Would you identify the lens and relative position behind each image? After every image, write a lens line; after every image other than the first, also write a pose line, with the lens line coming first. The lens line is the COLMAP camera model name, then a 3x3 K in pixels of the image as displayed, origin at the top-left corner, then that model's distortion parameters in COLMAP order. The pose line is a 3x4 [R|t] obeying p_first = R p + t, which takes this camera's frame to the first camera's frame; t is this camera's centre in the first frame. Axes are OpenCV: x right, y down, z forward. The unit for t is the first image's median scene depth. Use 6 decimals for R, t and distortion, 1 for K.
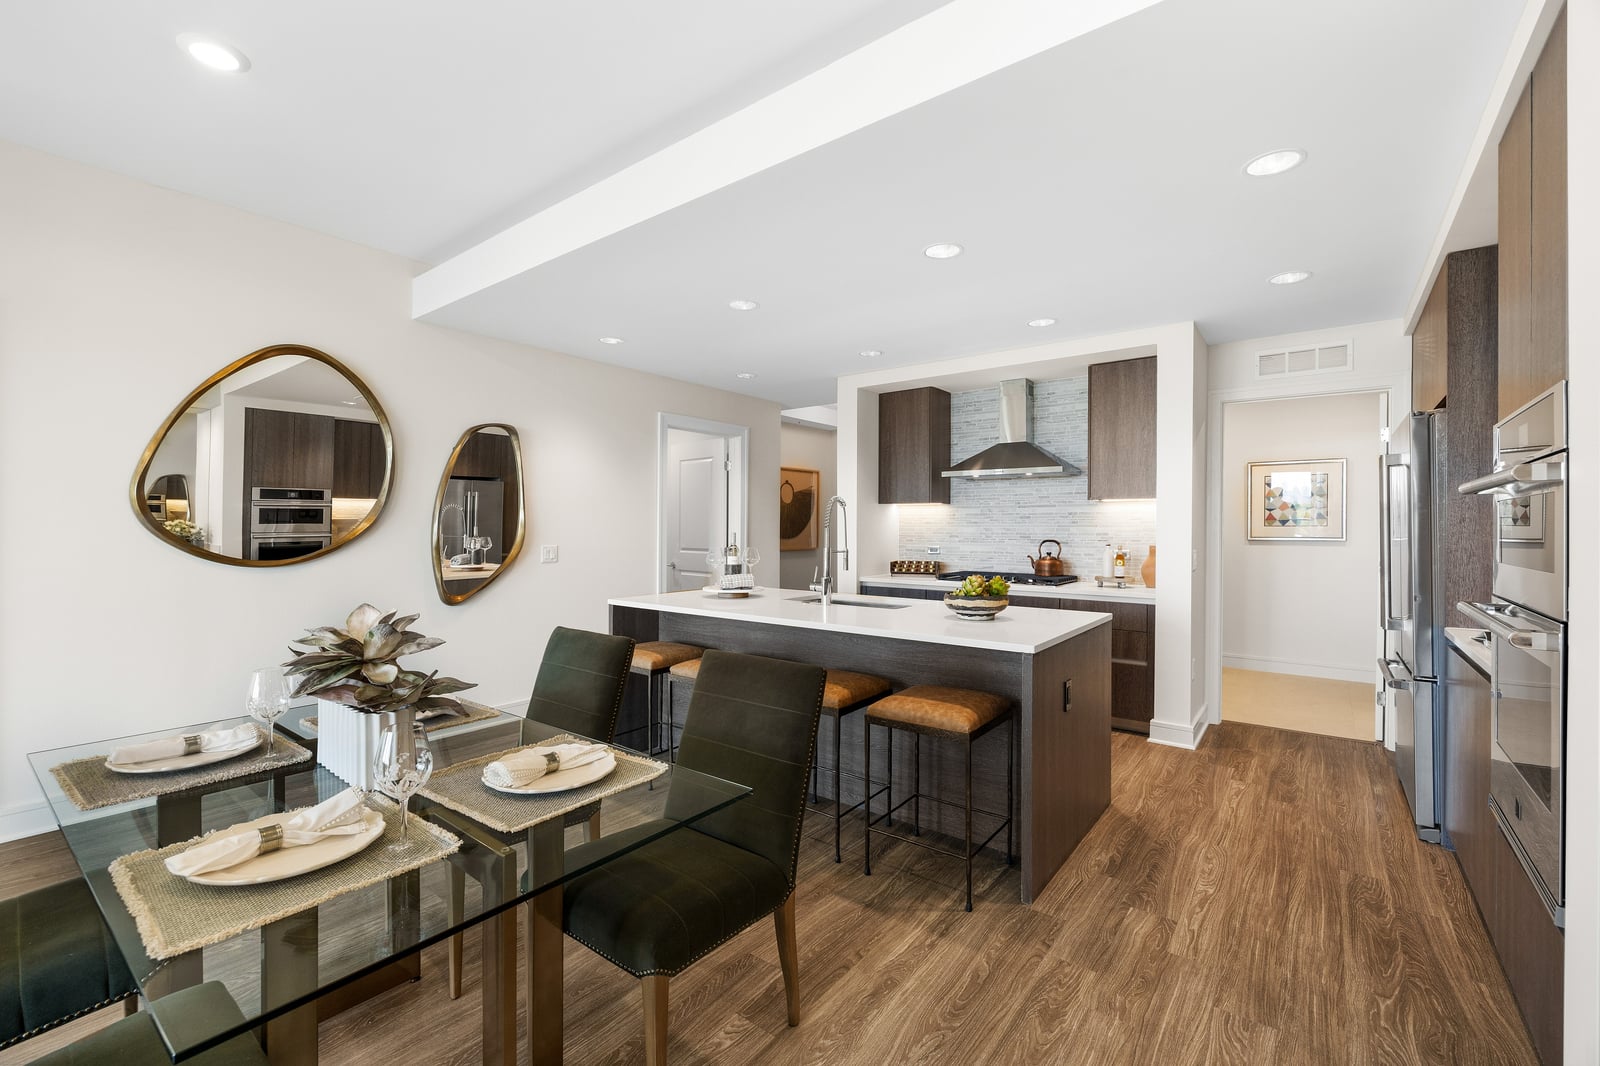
lens RADIAL K [[674.7, 0, 802.4], [0, 674.7, 527.9], [0, 0, 1]] dist [0.000590, 0.000027]
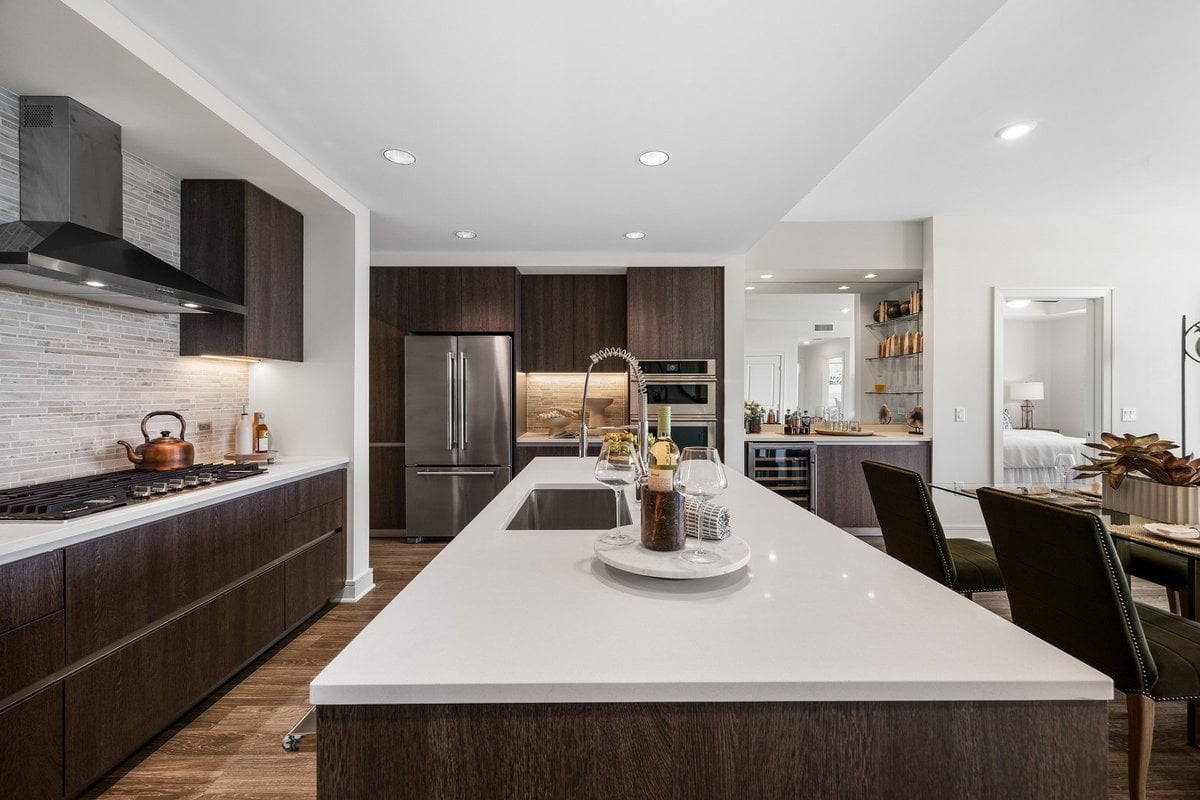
lens RADIAL K [[506.0, 0, 599.5], [0, 506.0, 396.7], [0, 0, 1]] dist [0.000590, 0.000027]
pose [[-0.616597, -0.011721, 0.787192, -0.260136], [-0.004934, 0.999927, 0.011024, -0.003393], [-0.787263, 0.002914, -0.616610, 0.971930]]
